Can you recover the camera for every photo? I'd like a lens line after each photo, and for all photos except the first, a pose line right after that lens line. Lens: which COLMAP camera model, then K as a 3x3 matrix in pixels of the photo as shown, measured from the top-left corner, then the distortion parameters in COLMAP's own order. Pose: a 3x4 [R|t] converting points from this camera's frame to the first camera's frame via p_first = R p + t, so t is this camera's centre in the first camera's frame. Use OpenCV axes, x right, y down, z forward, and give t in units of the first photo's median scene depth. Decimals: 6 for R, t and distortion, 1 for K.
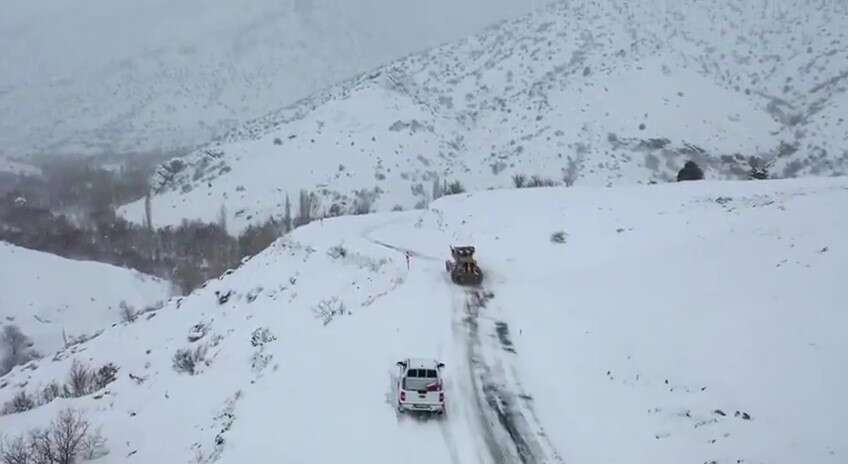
lens RADIAL K [[687.7, 0, 424.0], [0, 687.7, 232.0], [0, 0, 1]] dist [0.007685, 0.013818]
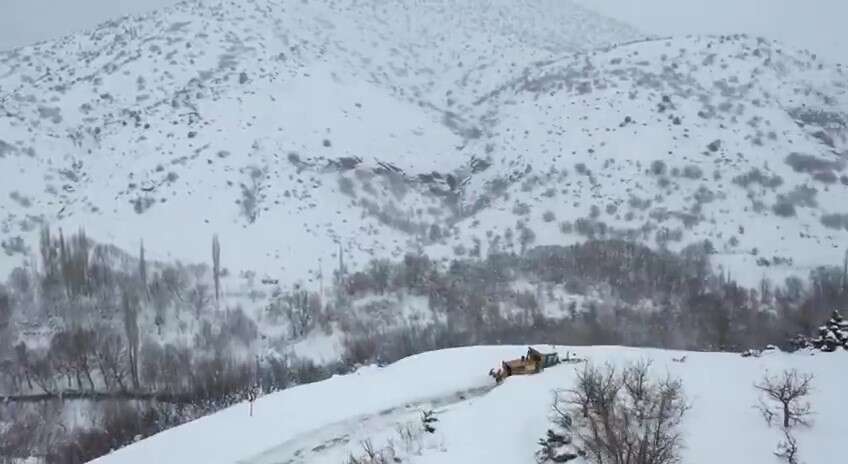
lens RADIAL K [[687.7, 0, 424.0], [0, 687.7, 232.0], [0, 0, 1]] dist [0.007685, 0.013818]
pose [[0.867451, -0.083631, 0.490442, 0.006526], [0.097071, 0.995275, -0.001976, -0.028370], [-0.487960, 0.049322, 0.871471, 0.191218]]
